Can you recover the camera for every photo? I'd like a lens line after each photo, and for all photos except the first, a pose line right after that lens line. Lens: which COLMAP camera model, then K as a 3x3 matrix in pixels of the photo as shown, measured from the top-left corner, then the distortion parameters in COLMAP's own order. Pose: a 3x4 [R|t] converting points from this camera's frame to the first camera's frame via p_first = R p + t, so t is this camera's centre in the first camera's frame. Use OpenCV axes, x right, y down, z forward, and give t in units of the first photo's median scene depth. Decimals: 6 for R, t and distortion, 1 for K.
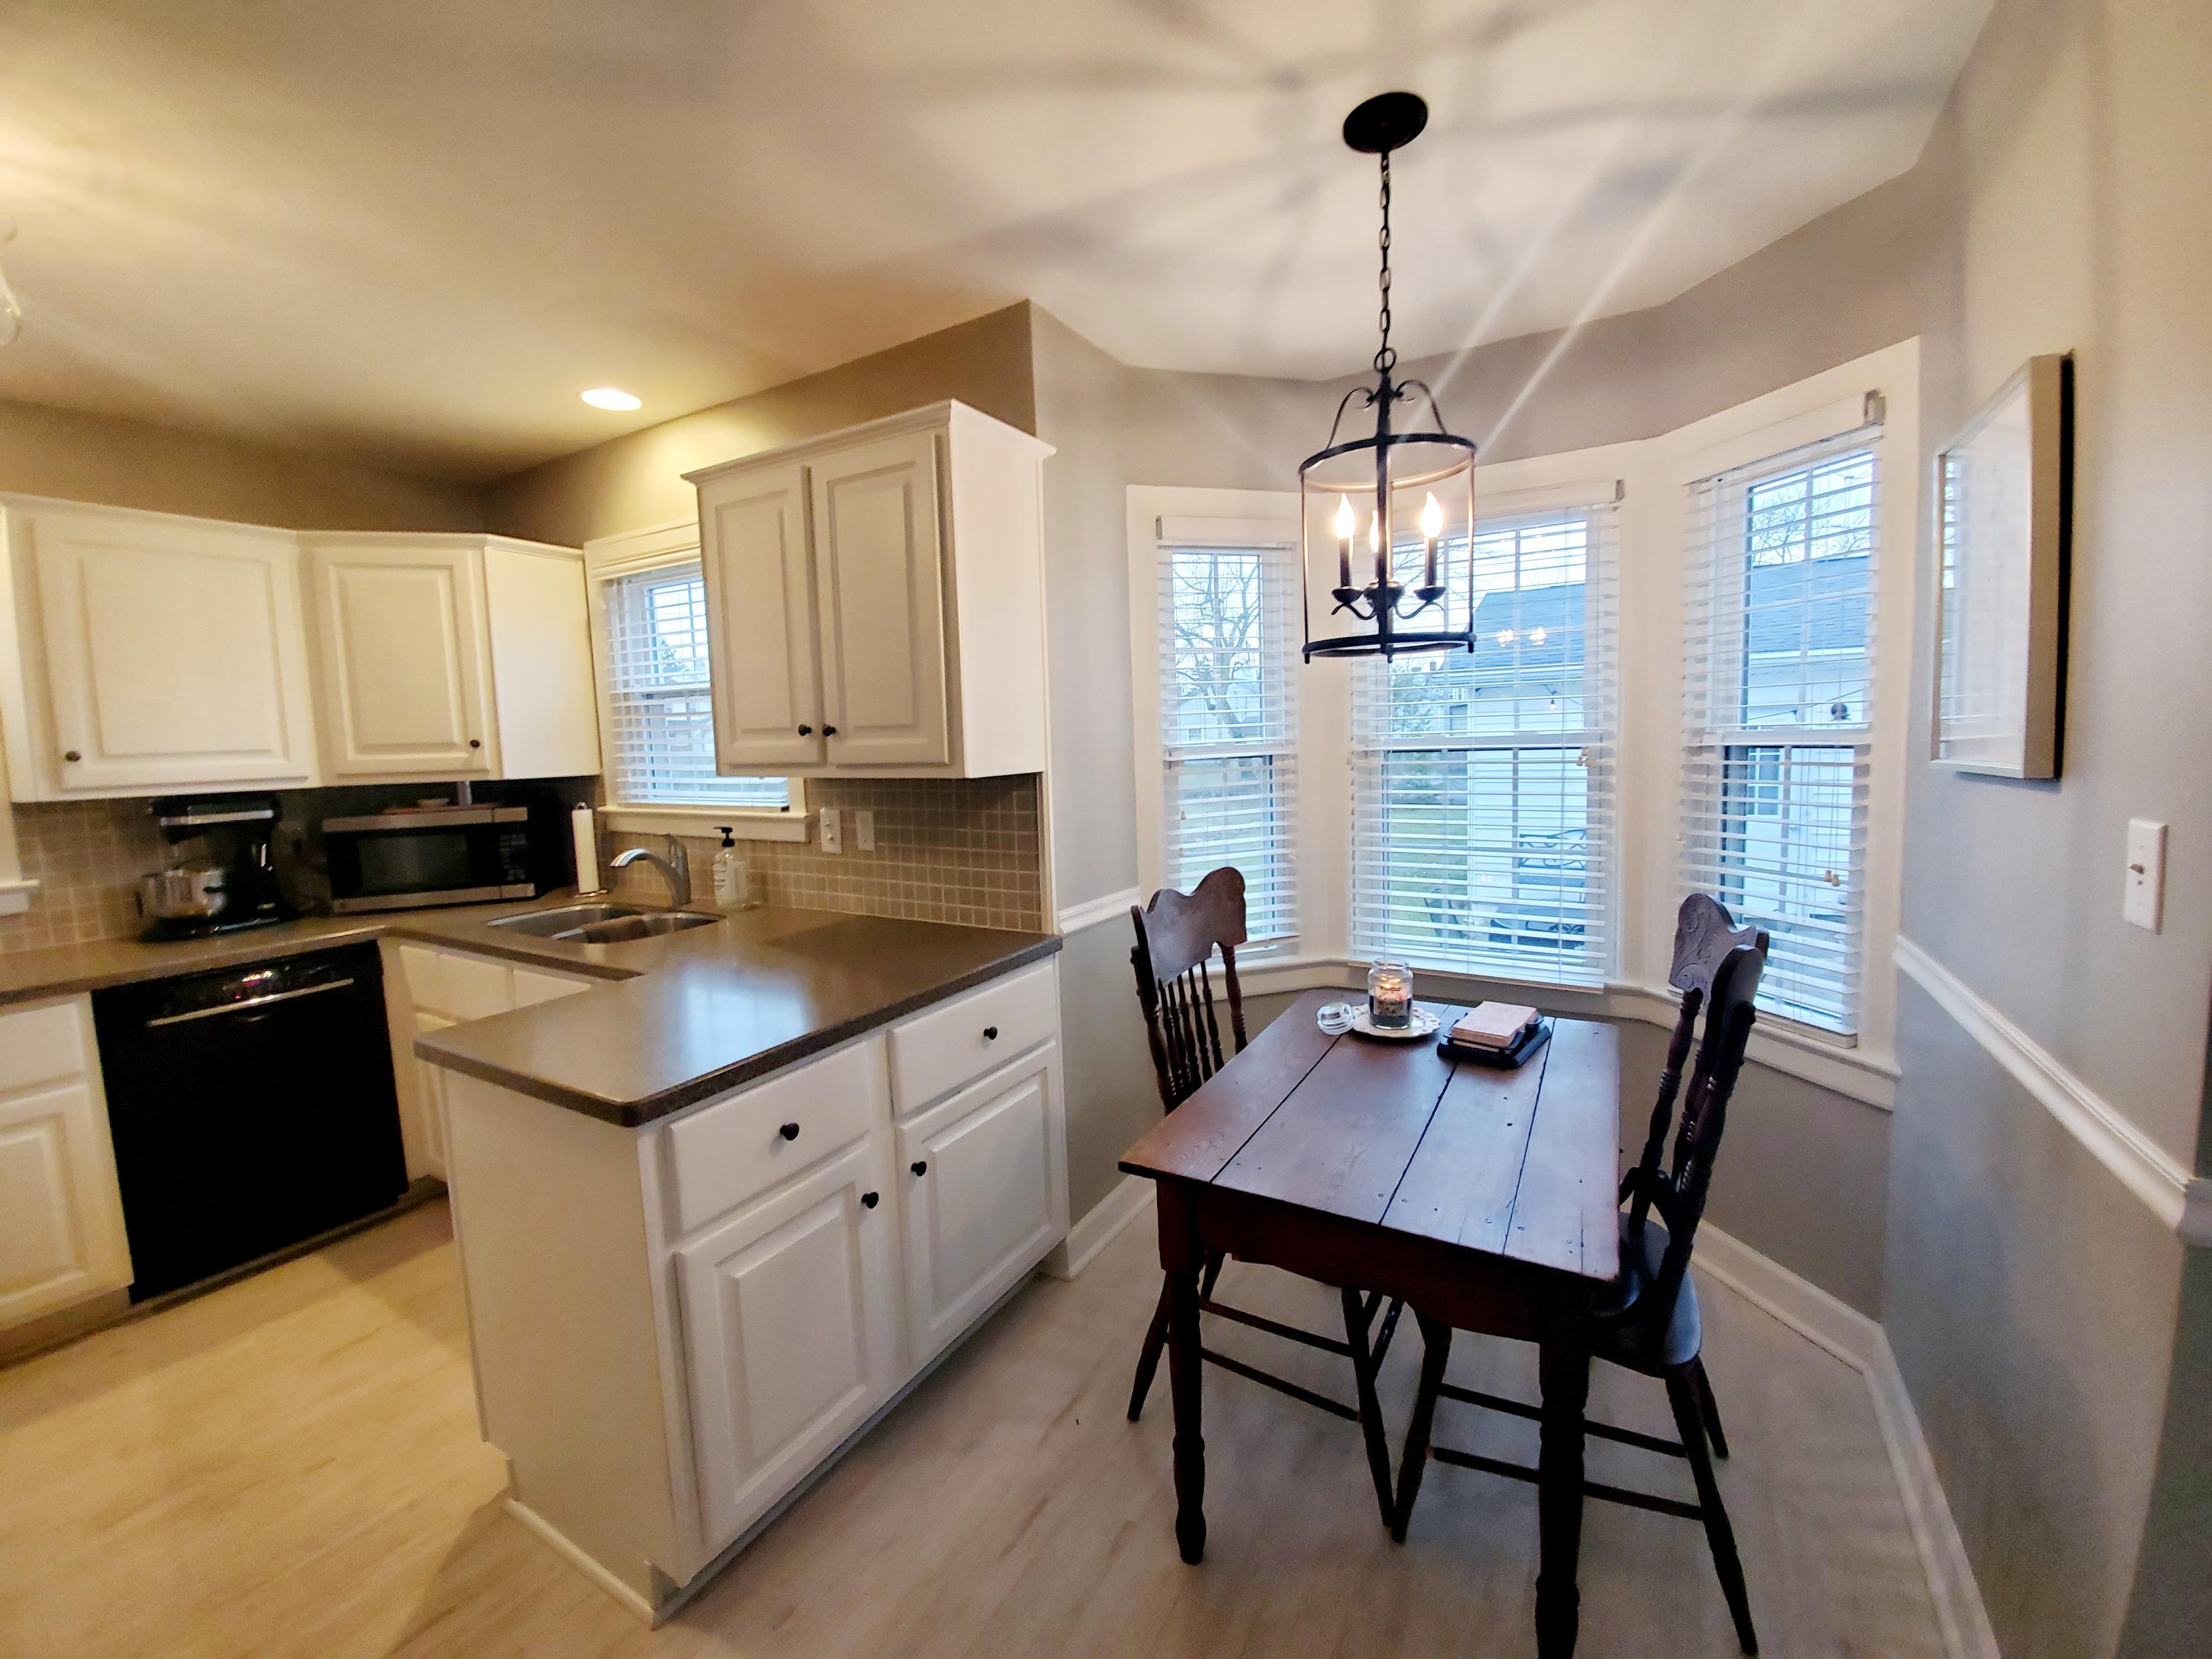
lens RADIAL K [[877.7, 0, 1124.0], [0, 877.7, 810.4], [0, 0, 1]] dist [0.011505, -0.017178]
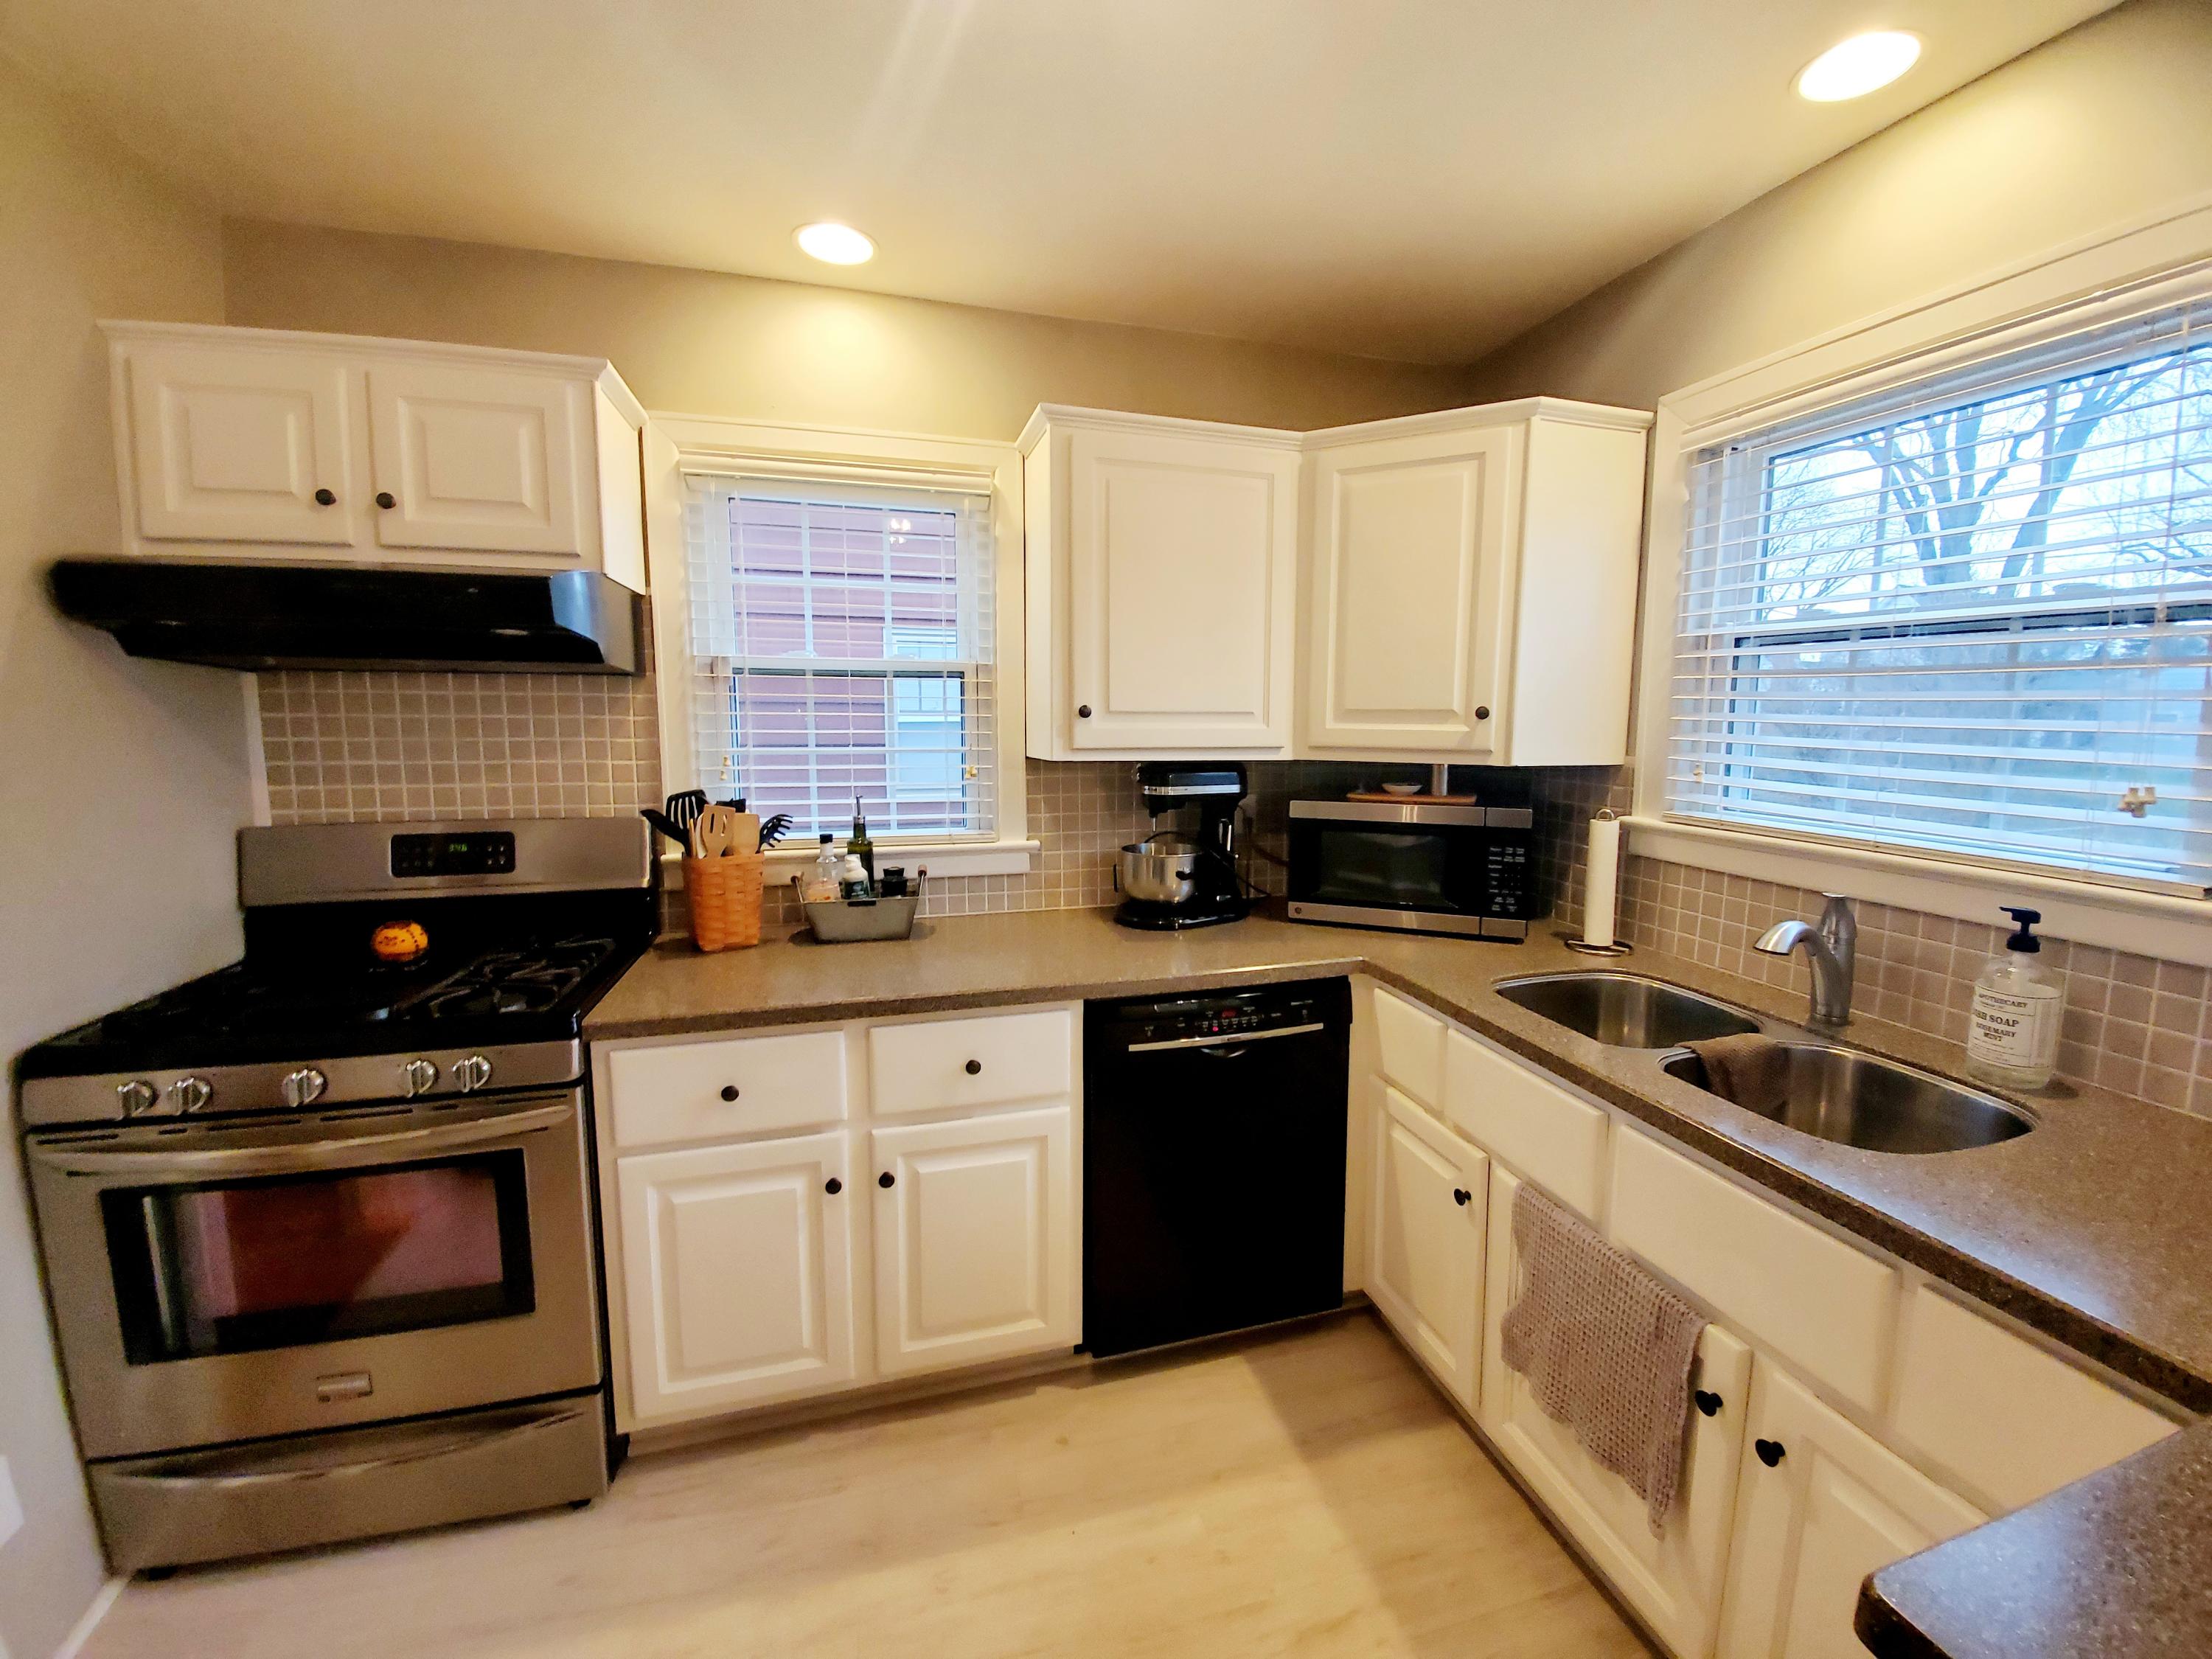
lens RADIAL K [[877.7, 0, 1124.0], [0, 877.7, 810.4], [0, 0, 1]] dist [0.011505, -0.017178]
pose [[0.718050, 0.110993, -0.687084, -0.501323], [-0.086626, 0.993778, 0.070007, -0.025925], [0.690579, 0.009251, 0.723197, 0.336235]]
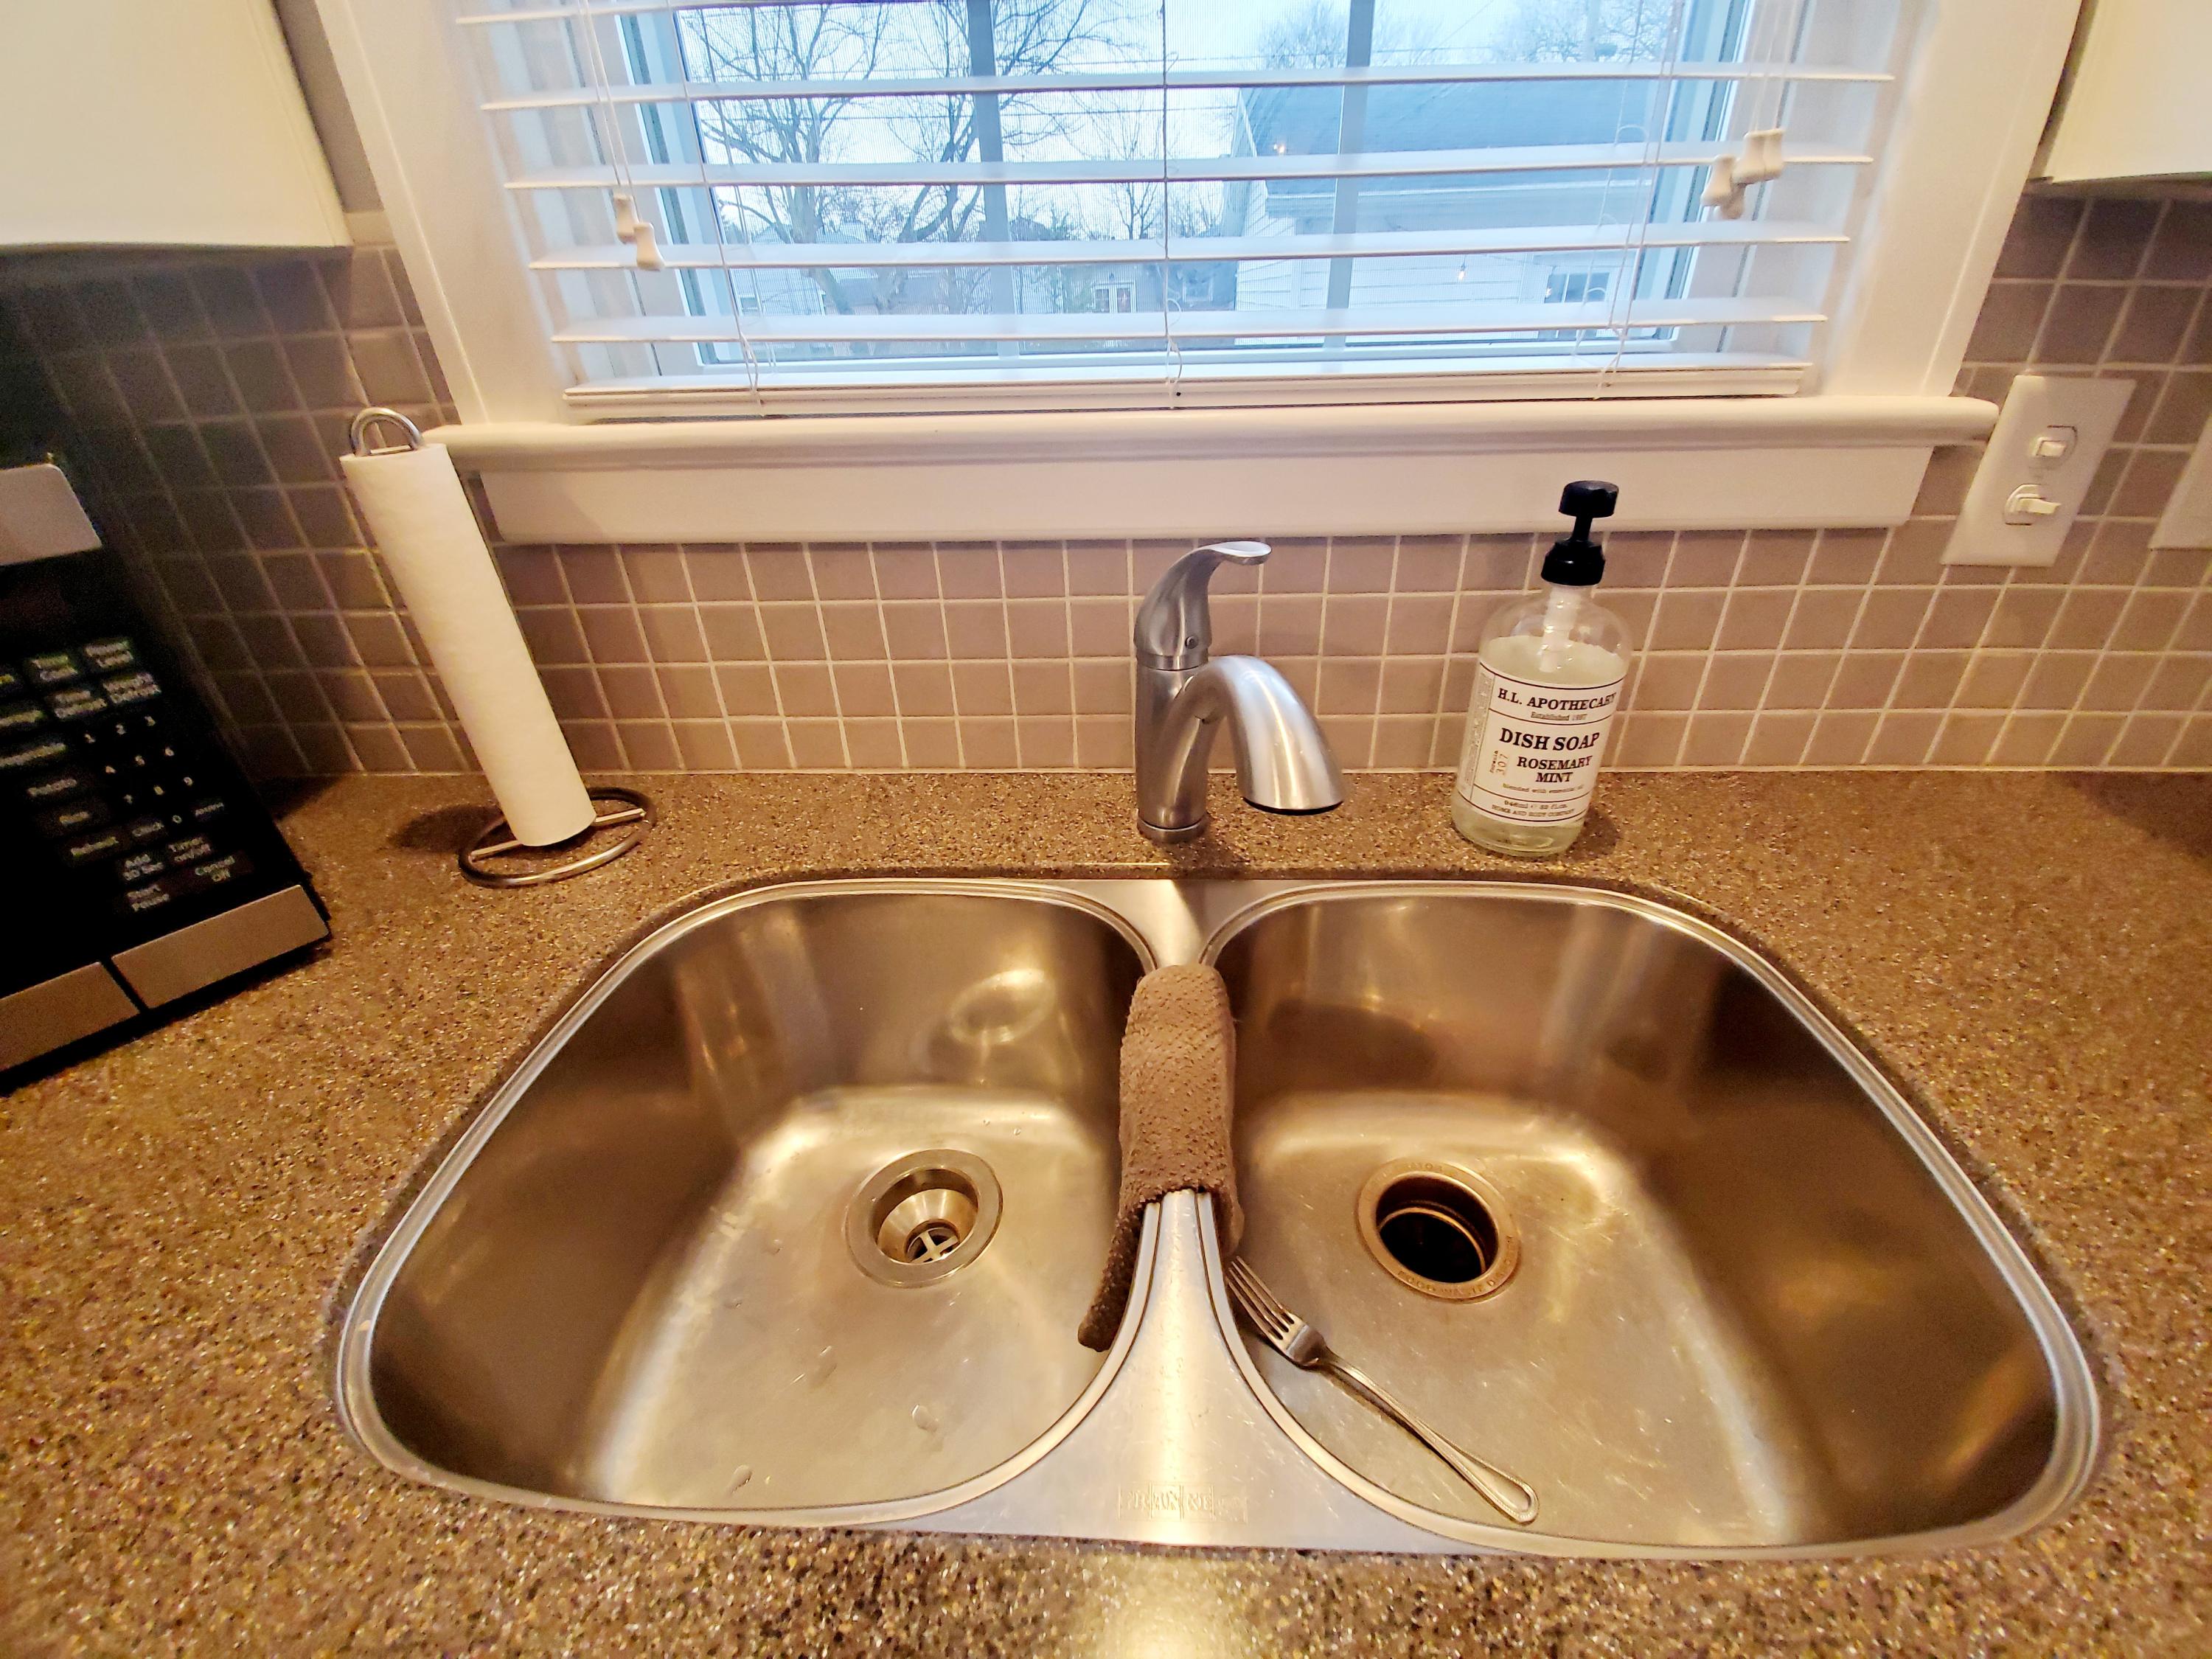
lens RADIAL K [[877.7, 0, 1124.0], [0, 877.7, 810.4], [0, 0, 1]] dist [0.011505, -0.017178]
pose [[0.889584, -0.229084, 0.395171, -0.669858], [0.040699, 0.901452, 0.430961, -0.005841], [-0.454954, -0.367293, 0.811242, 0.884589]]
